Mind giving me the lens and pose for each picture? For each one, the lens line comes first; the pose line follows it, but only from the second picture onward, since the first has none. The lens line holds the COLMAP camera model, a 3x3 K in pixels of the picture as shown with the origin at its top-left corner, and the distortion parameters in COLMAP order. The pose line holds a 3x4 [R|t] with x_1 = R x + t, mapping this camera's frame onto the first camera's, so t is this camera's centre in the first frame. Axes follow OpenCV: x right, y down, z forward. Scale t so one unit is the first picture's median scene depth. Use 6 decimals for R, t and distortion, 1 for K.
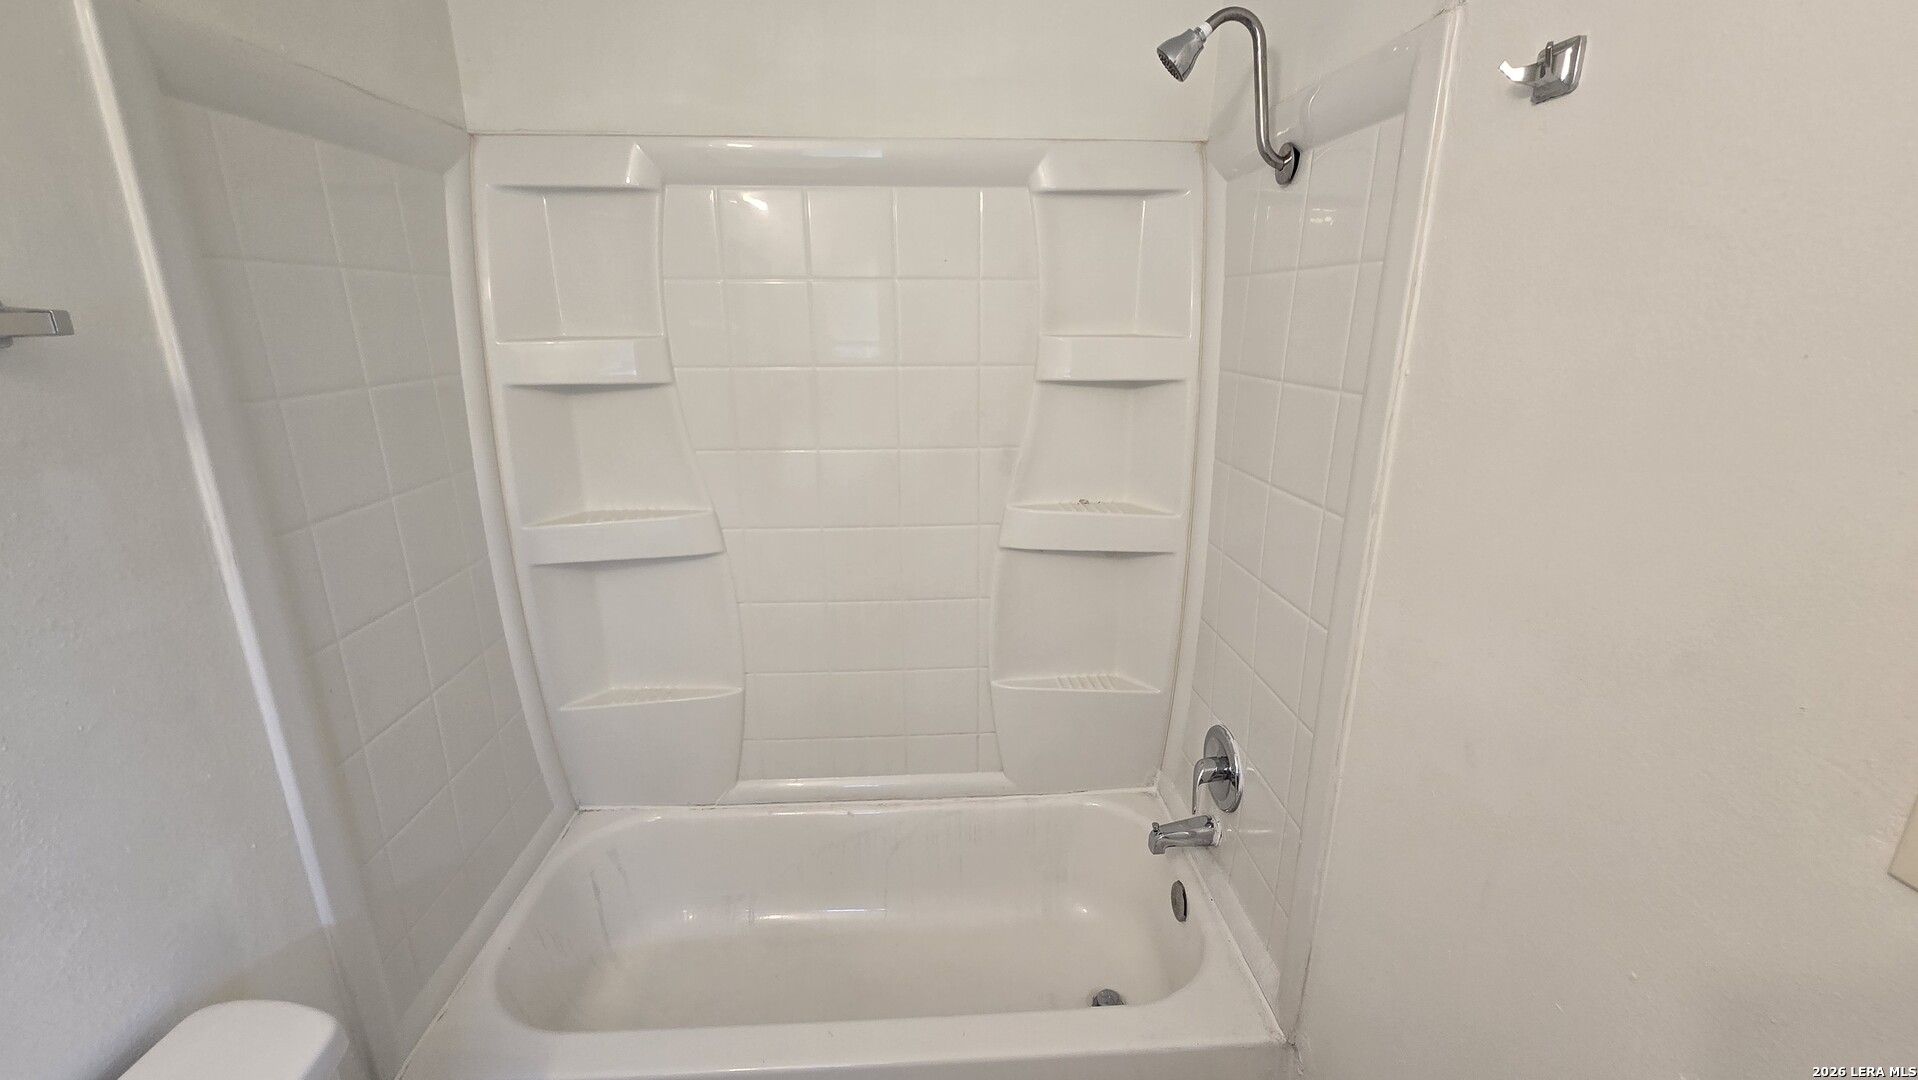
lens RADIAL K [[784.3, 0, 960.5], [0, 784.3, 542.8], [0, 0, 1]] dist [-0.004048, -0.000054]
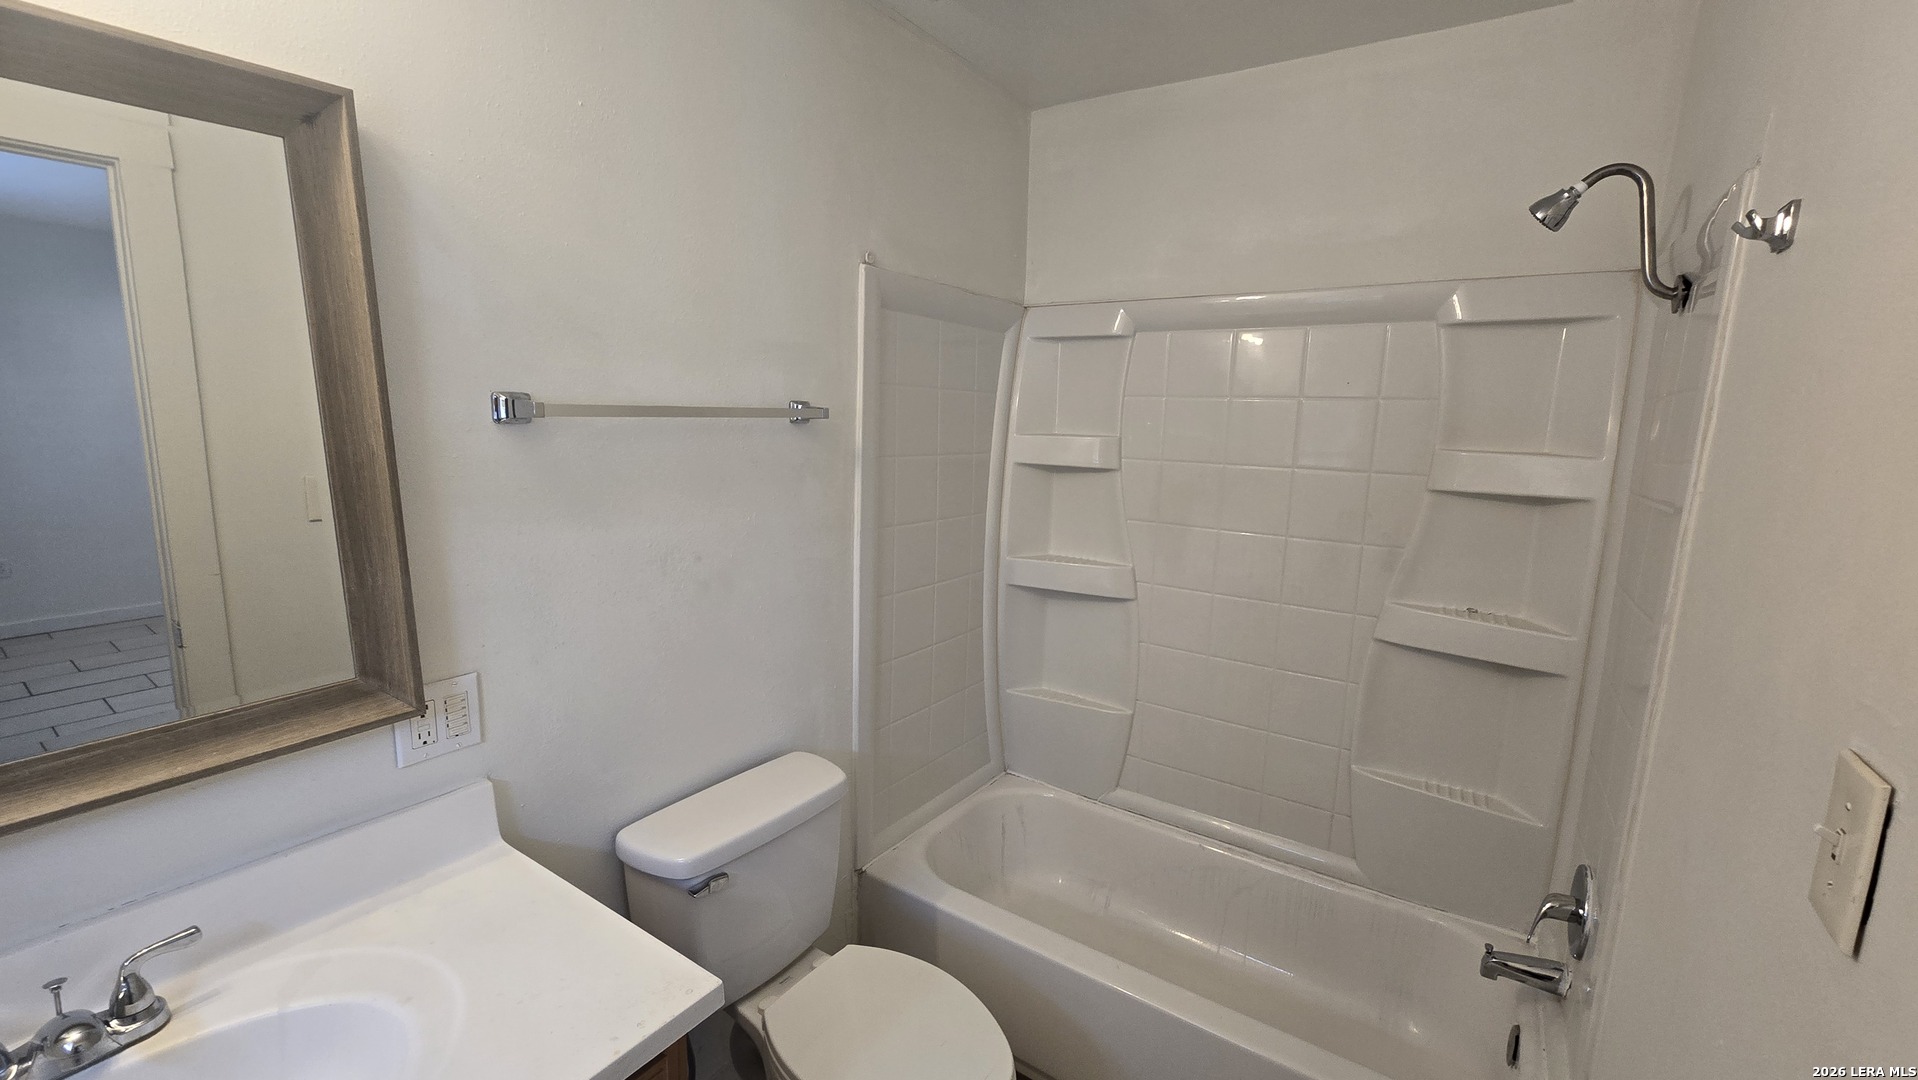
lens RADIAL K [[777.7, 0, 959.0], [0, 777.7, 540.0], [0, 0, 1]] dist [-0.001961, 0.000023]
pose [[0.791056, 0.119709, -0.599917, 0.240147], [-0.202104, 0.976744, -0.071594, 0.070078], [0.577394, 0.177880, 0.796853, -0.222524]]
